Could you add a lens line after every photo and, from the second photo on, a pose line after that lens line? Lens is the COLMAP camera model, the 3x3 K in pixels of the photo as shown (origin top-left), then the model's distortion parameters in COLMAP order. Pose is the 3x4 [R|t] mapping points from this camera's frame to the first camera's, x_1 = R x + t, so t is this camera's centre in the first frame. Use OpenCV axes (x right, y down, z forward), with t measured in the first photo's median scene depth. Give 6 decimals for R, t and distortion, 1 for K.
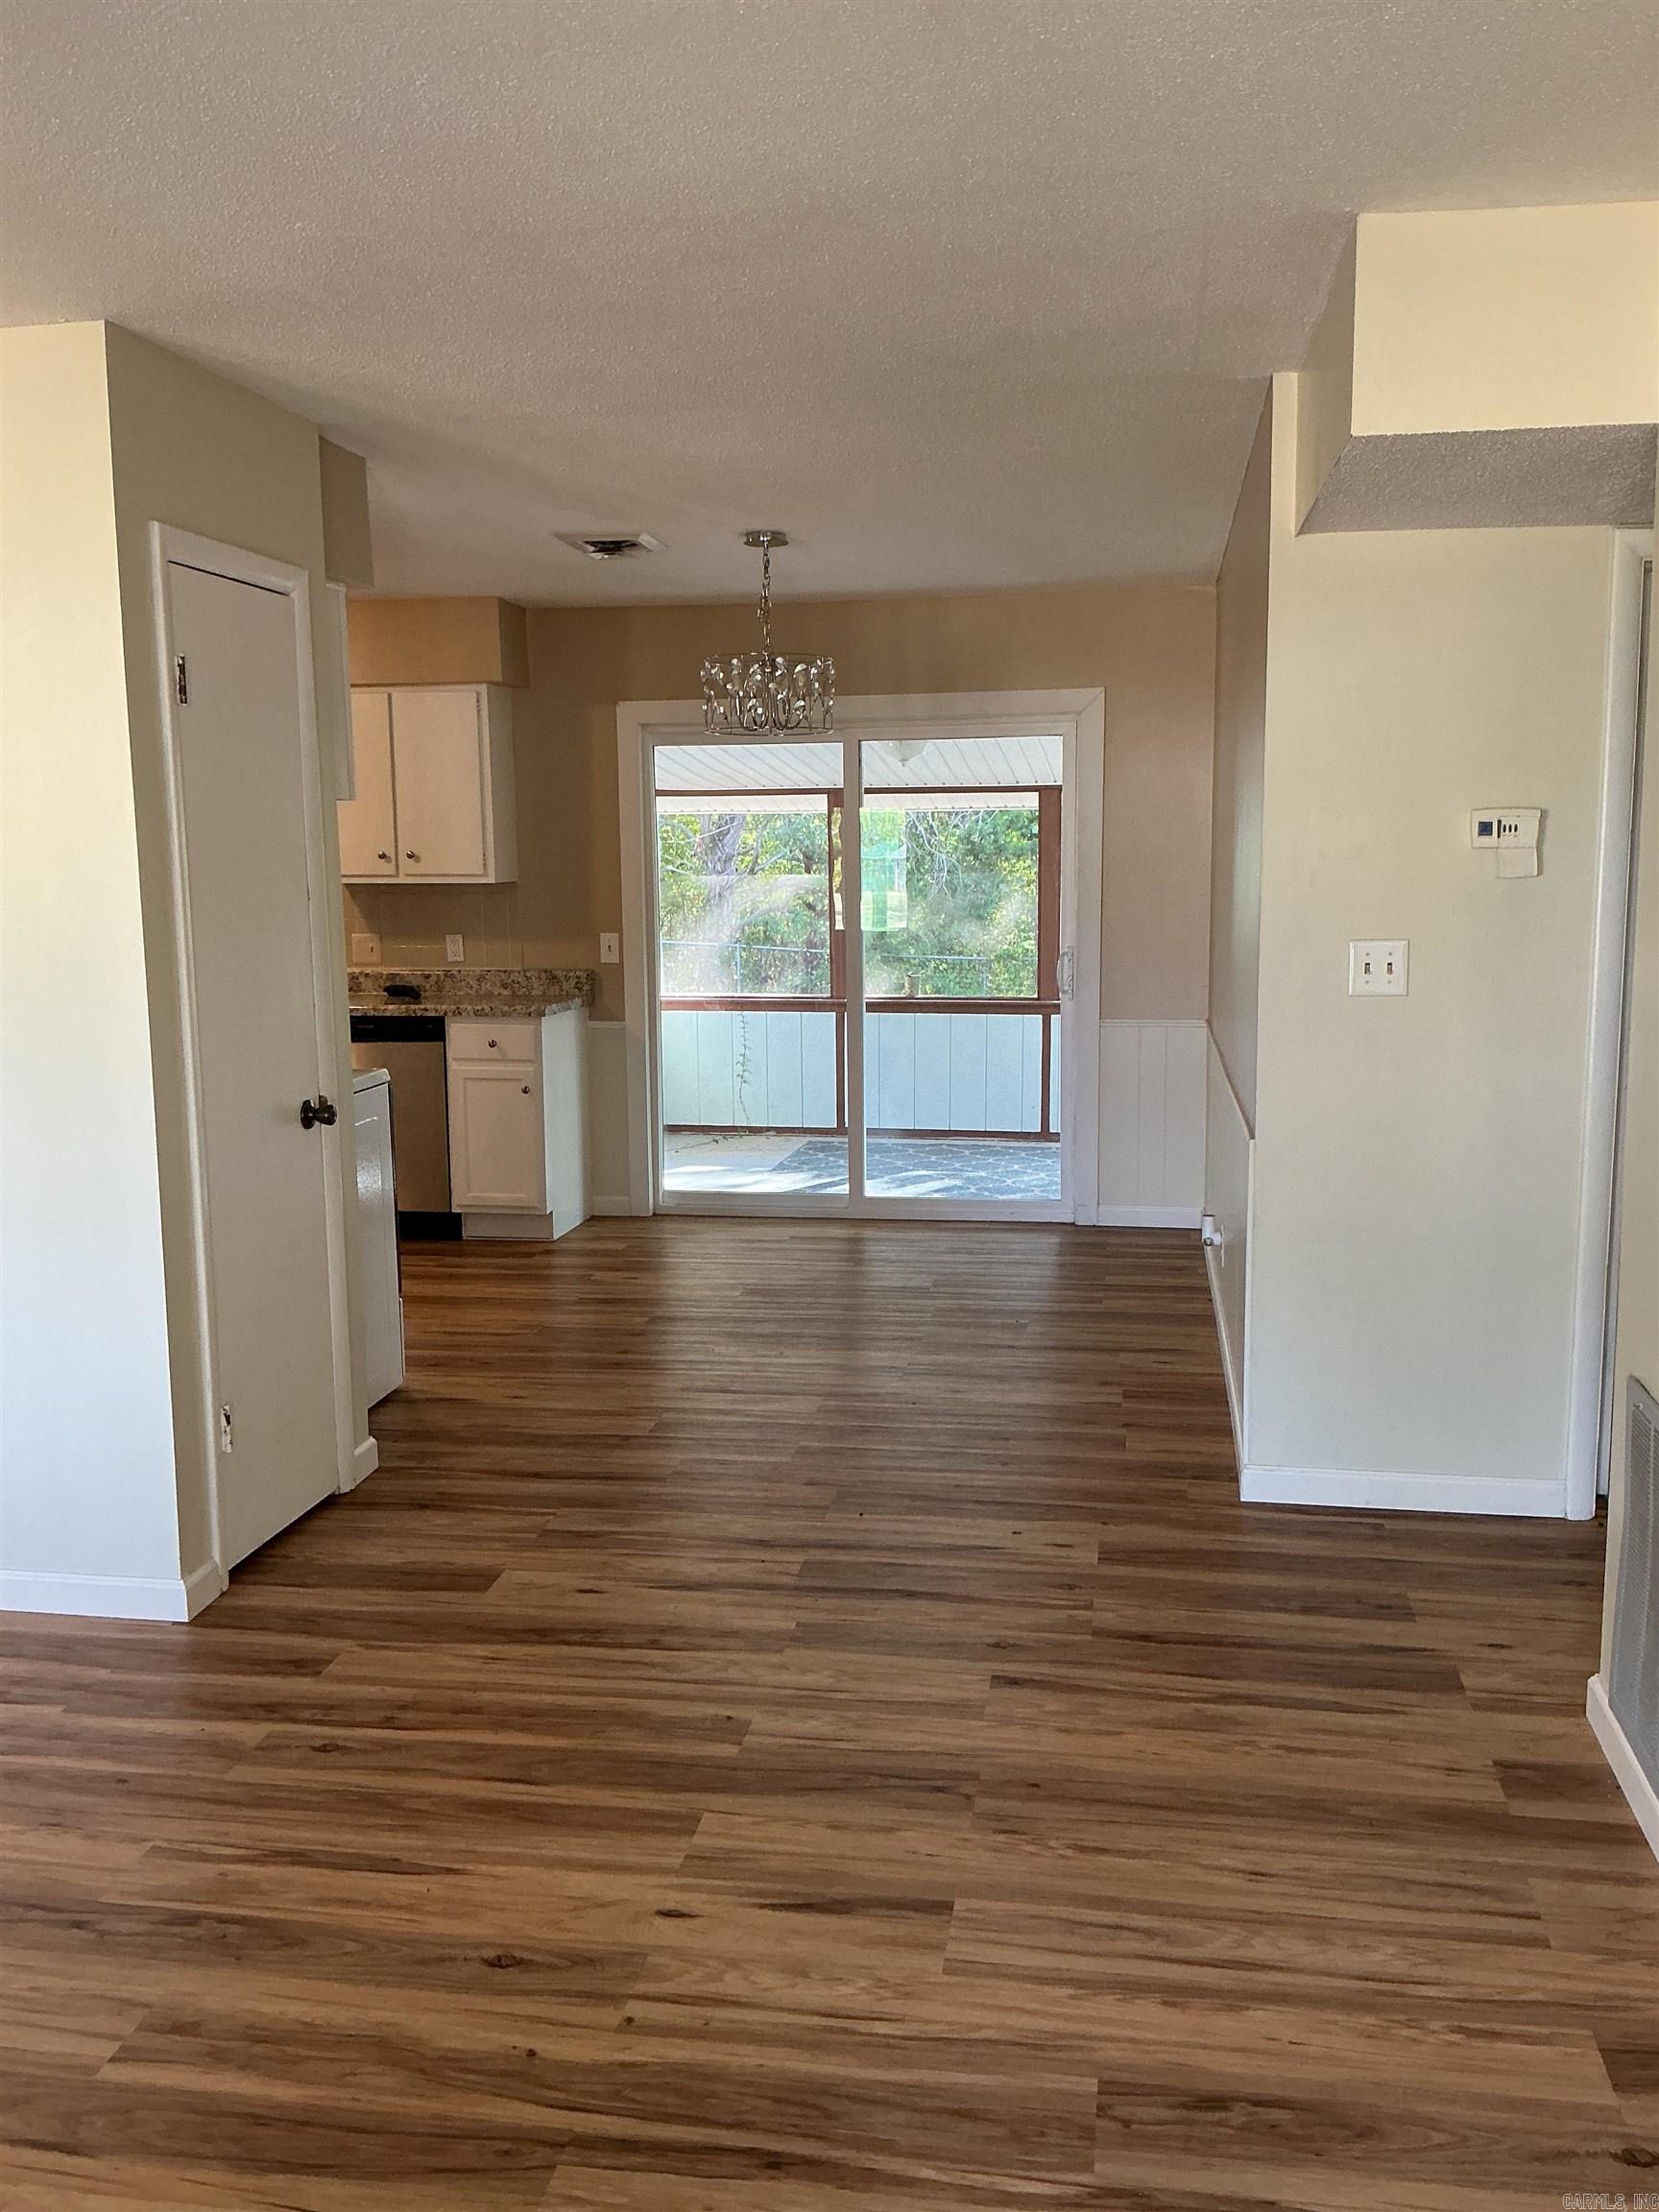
lens RADIAL K [[1860.4, 0, 813.3], [0, 1860.4, 1100.0], [0, 0, 1]] dist [0.097021, -0.170582]
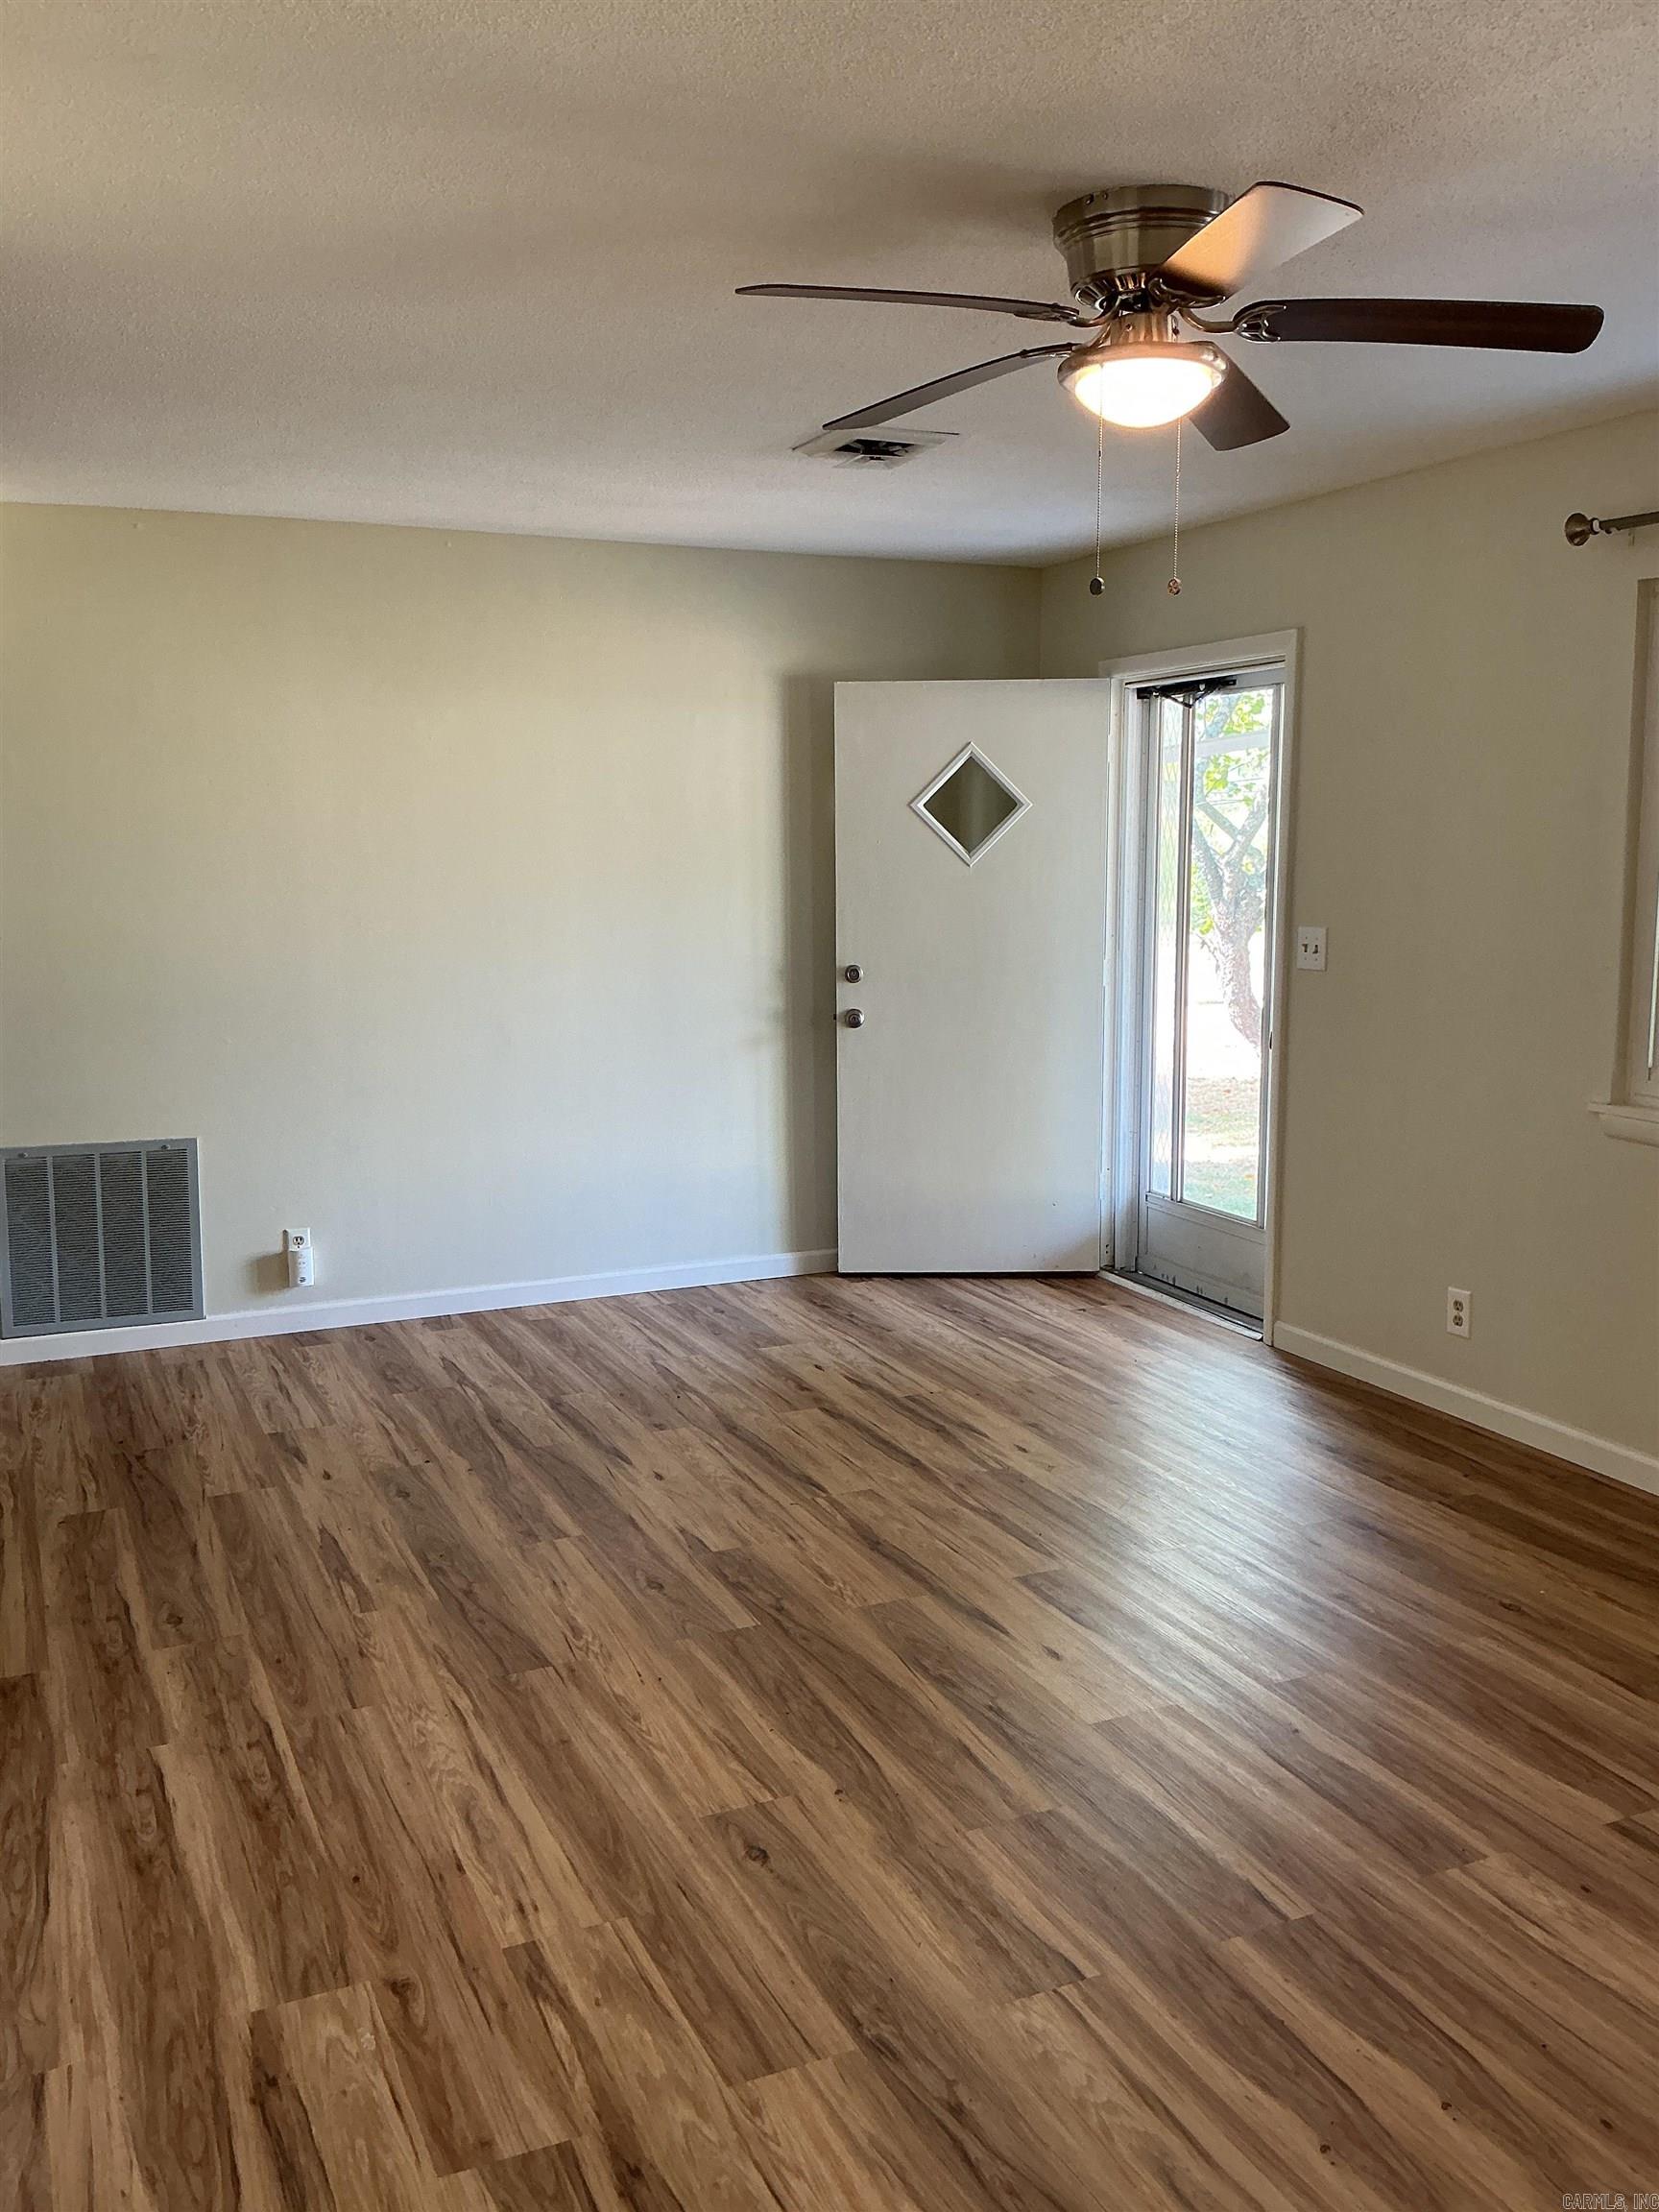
lens RADIAL K [[1860.4, 0, 824.4], [0, 1860.4, 1097.1], [0, 0, 1]] dist [0.097021, -0.170582]
pose [[-0.558965, -0.098028, 0.823376, -1.522390], [0.128152, 0.970843, 0.202584, -0.168783], [-0.819228, 0.218755, -0.530105, 1.311571]]
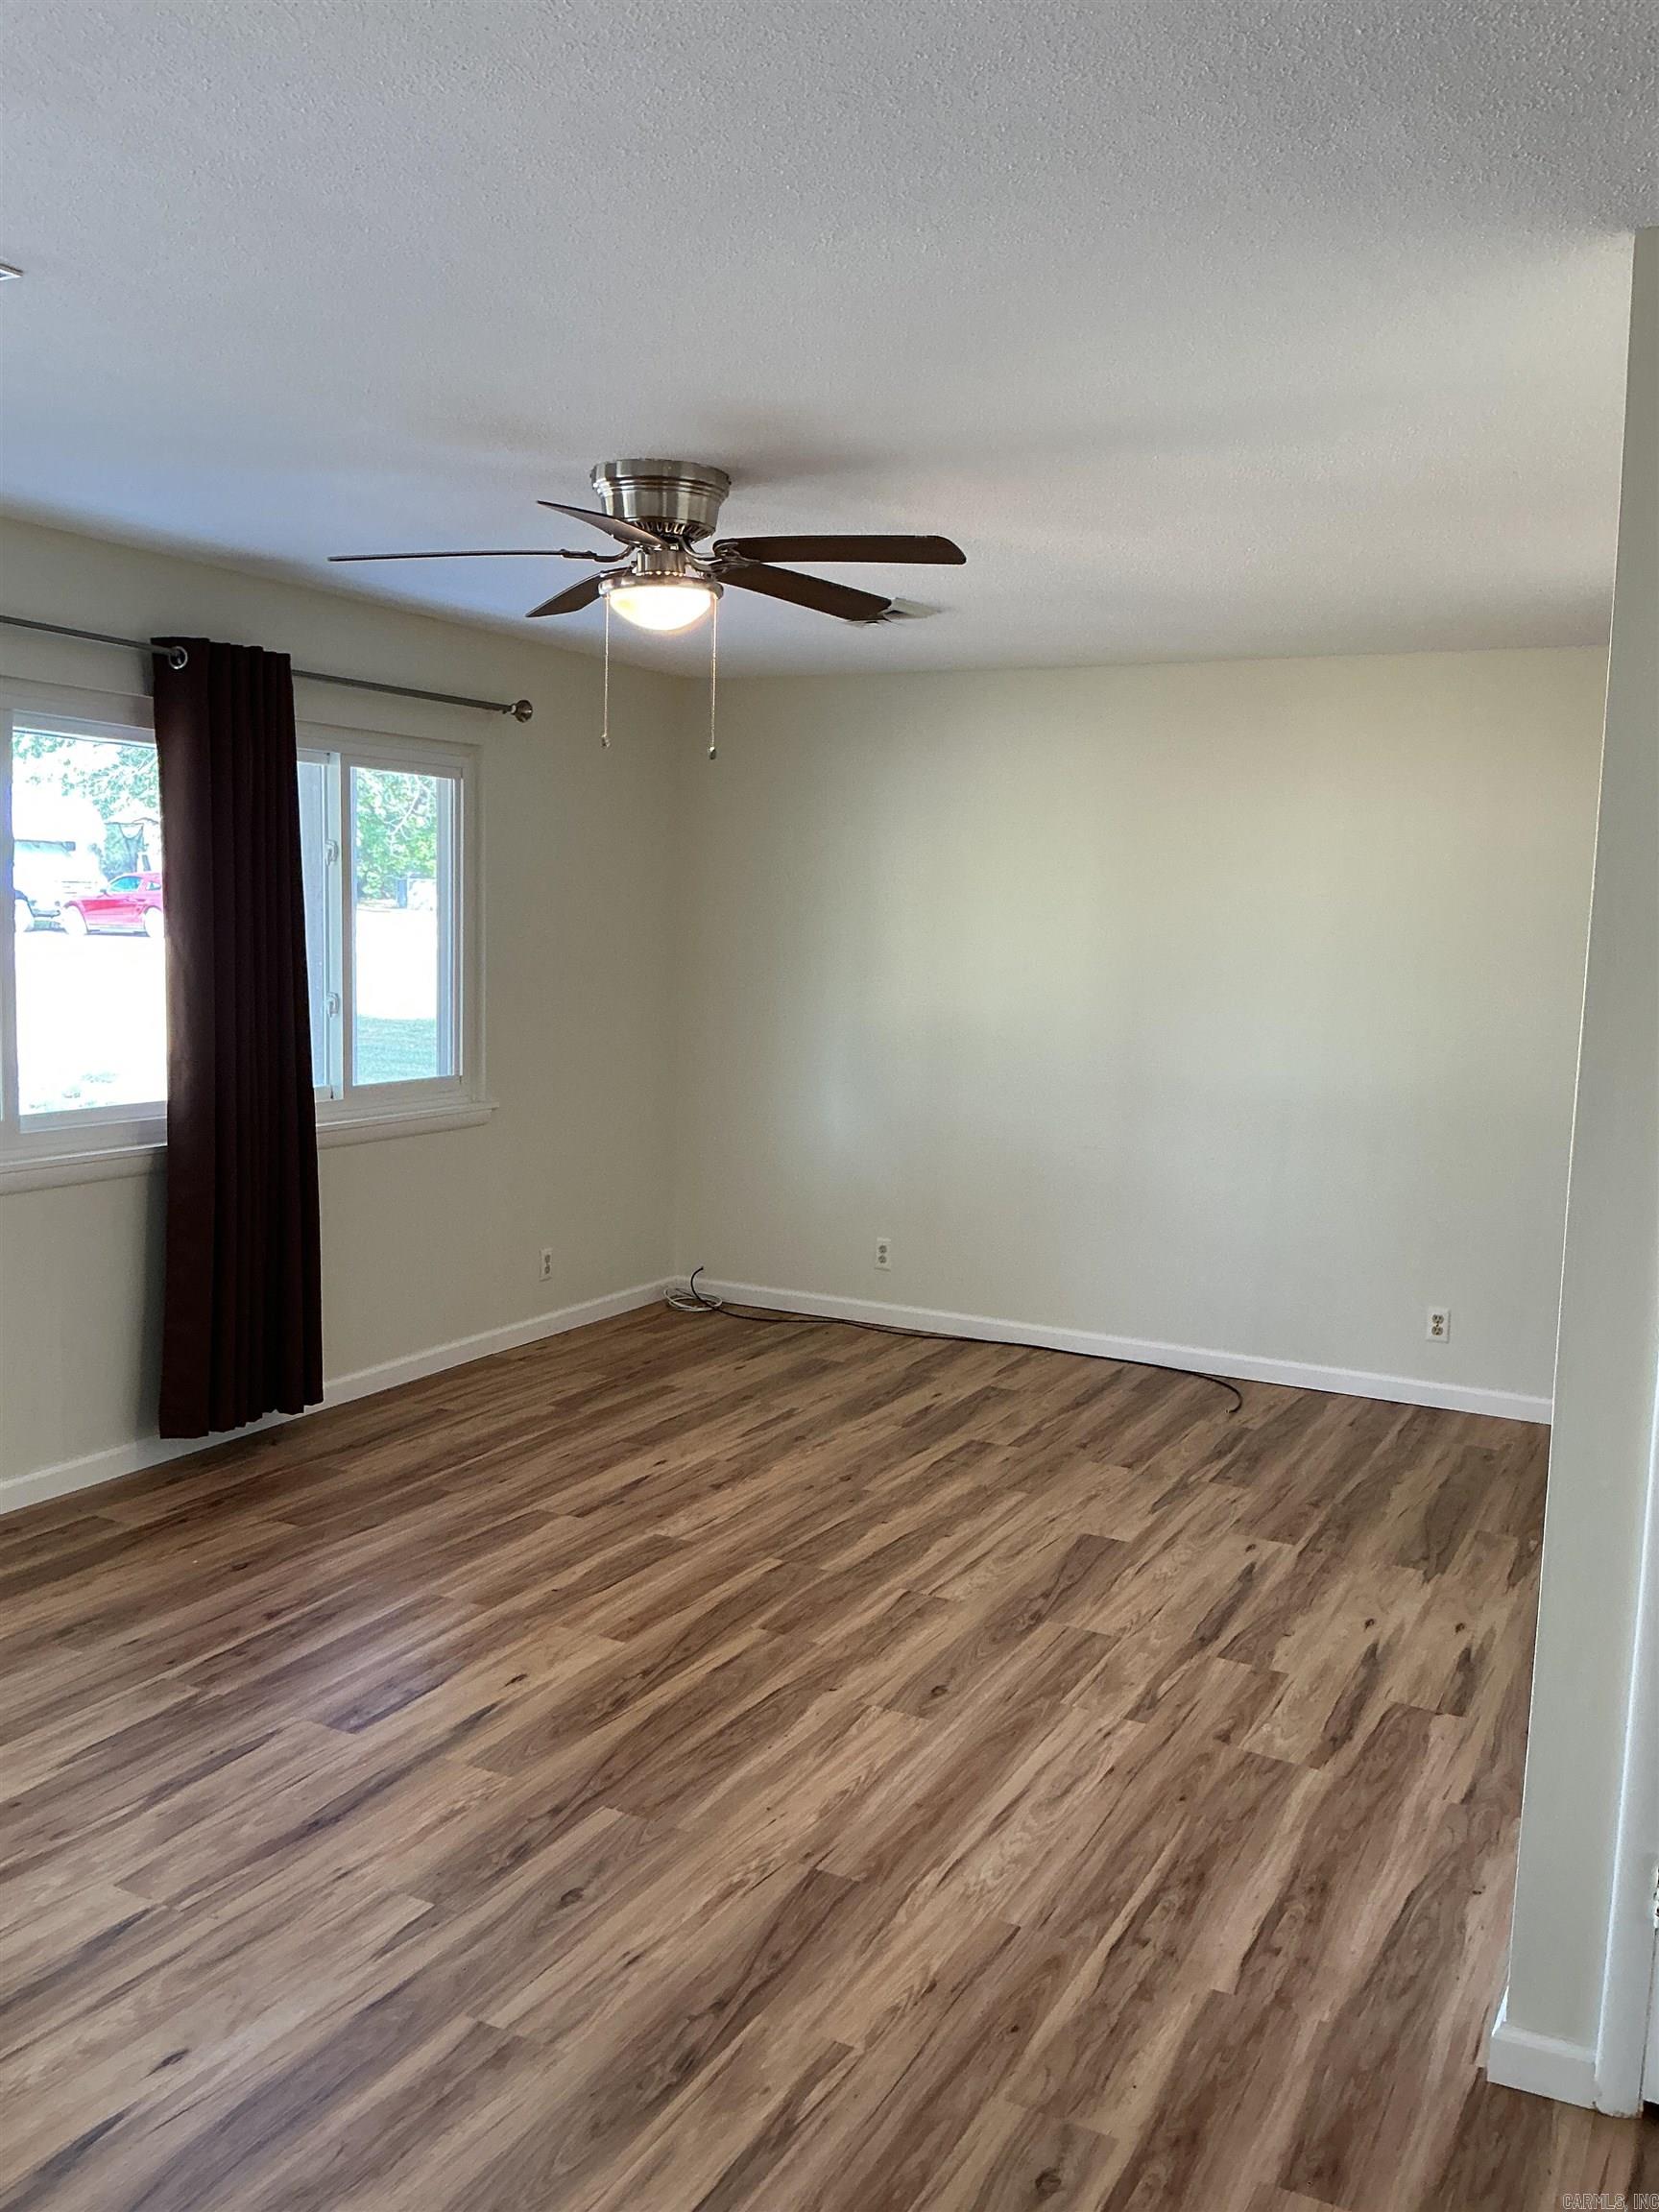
lens RADIAL K [[1860.4, 0, 826.6], [0, 1860.4, 1088.9], [0, 0, 1]] dist [0.097021, -0.170582]
pose [[-0.303718, 0.101650, -0.947324, 0.463177], [-0.153355, 0.976112, 0.153906, -0.193358], [0.940339, 0.192021, -0.280875, 1.123487]]
